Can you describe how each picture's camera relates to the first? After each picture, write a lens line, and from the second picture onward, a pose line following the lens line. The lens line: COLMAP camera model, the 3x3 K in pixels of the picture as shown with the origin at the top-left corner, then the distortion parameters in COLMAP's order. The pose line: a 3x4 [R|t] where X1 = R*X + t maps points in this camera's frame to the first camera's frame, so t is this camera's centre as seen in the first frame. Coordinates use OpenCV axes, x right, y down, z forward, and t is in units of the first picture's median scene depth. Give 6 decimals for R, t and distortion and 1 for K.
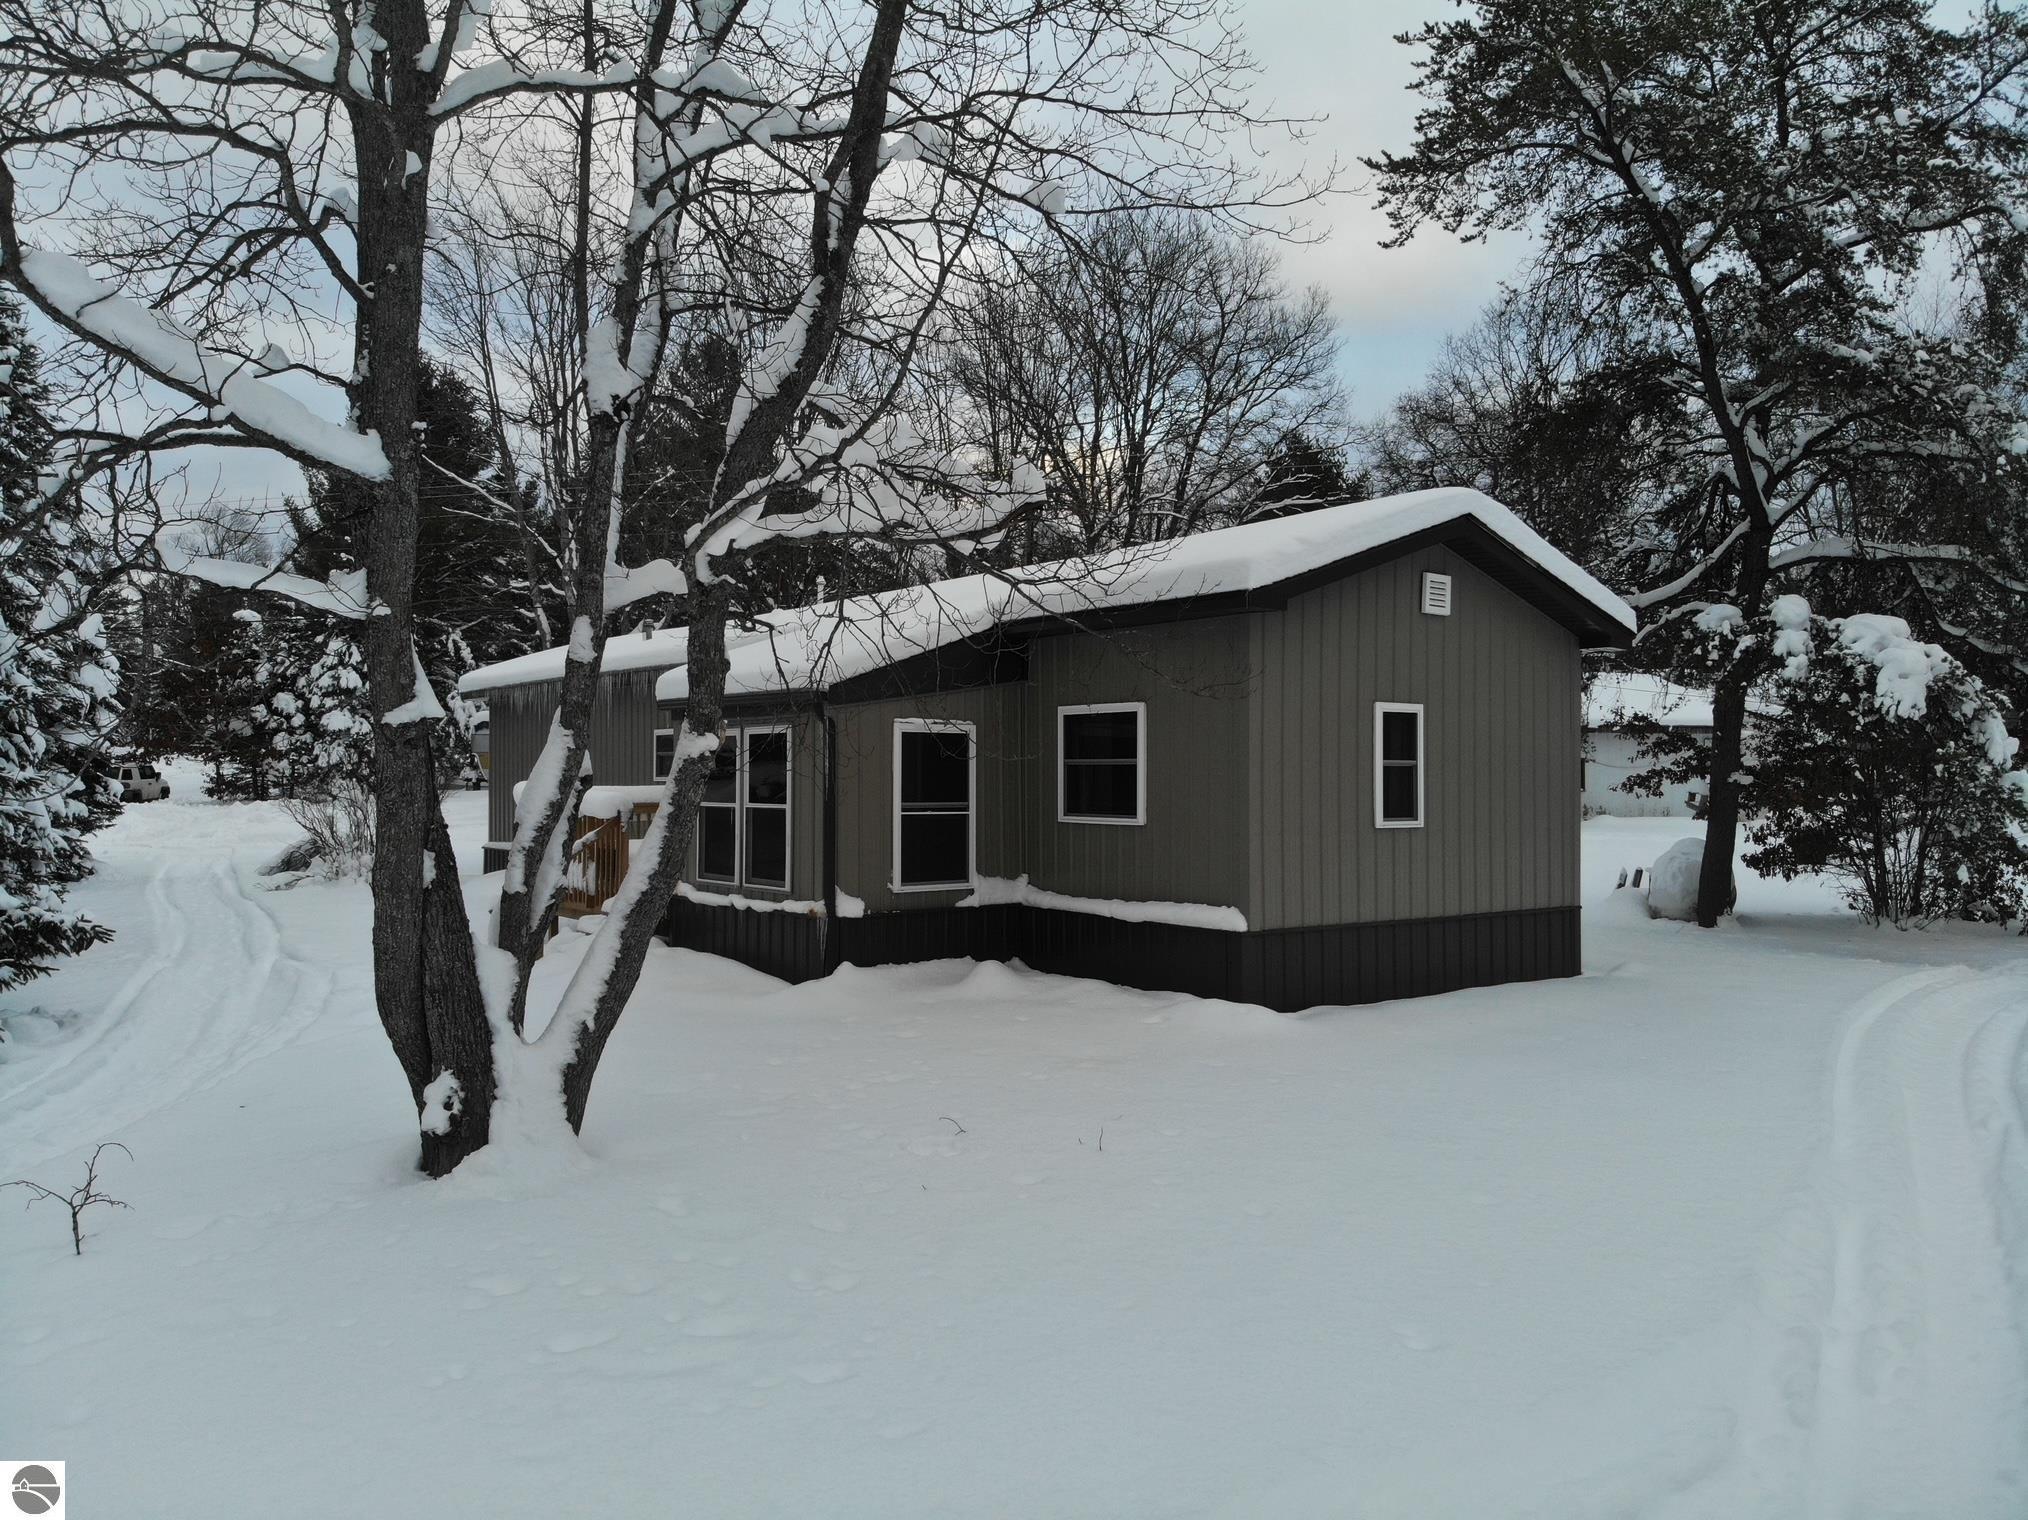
lens RADIAL K [[1455.9, 0, 1023.5], [0, 1455.9, 751.9], [0, 0, 1]] dist [0.029613, -0.054506]
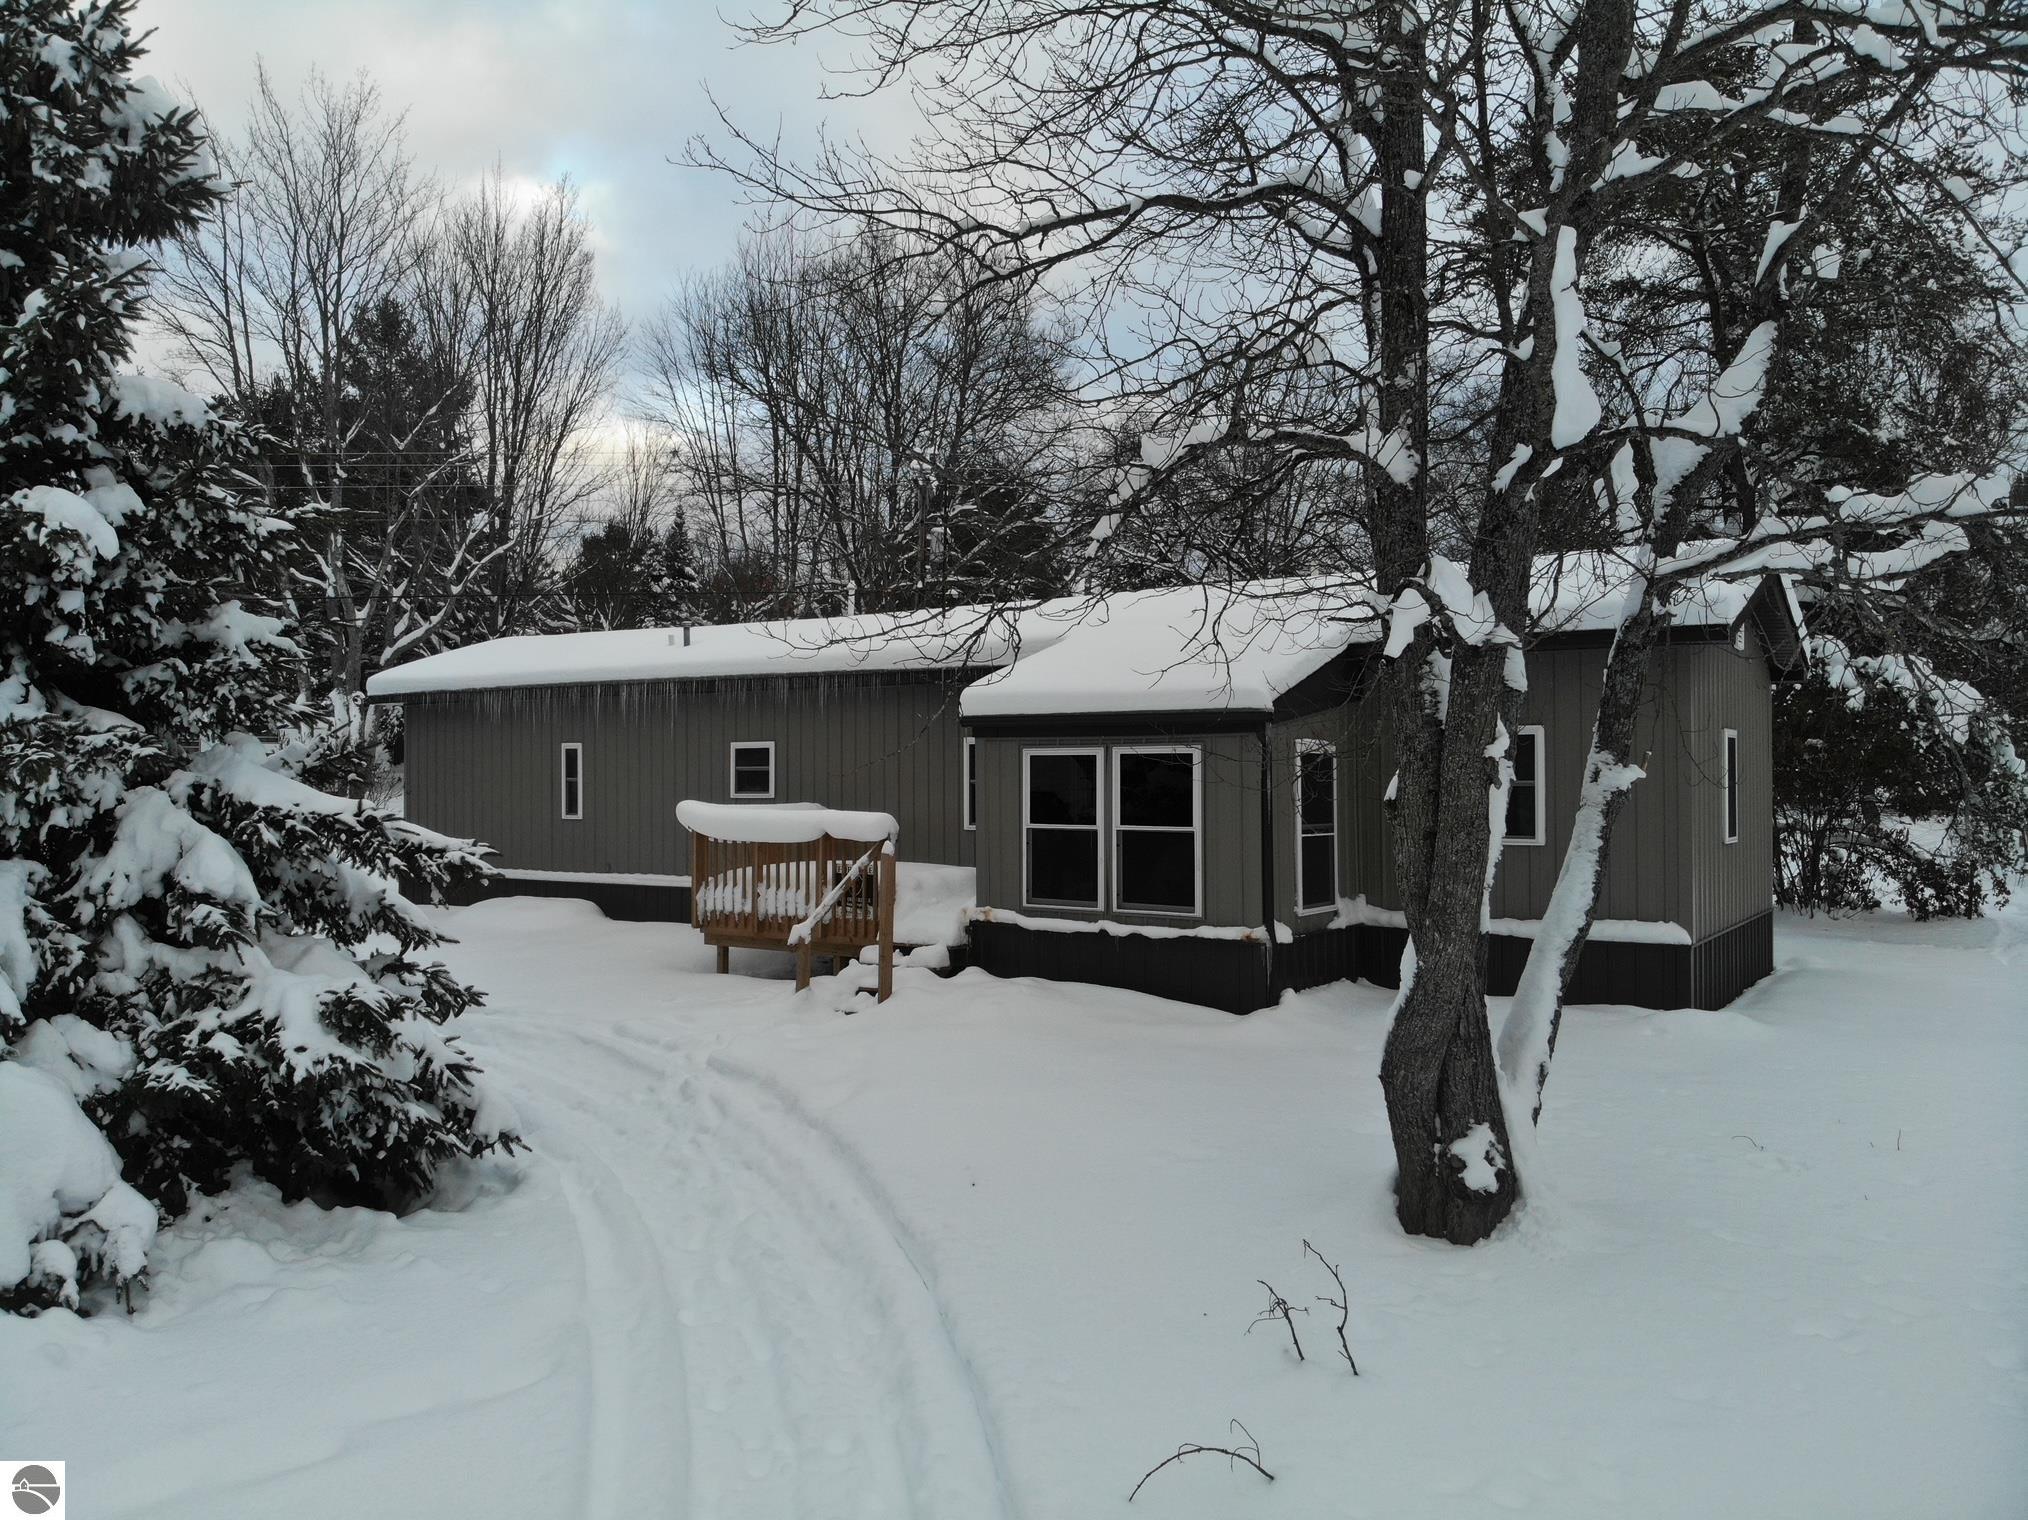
lens RADIAL K [[1455.9, 0, 1016.5], [0, 1455.9, 768.9], [0, 0, 1]] dist [0.029613, -0.054506]
pose [[0.963448, 0.003670, 0.267869, -0.520776], [-0.005753, 0.999959, 0.006995, -0.008506], [-0.267833, -0.008280, 0.963430, 0.098146]]
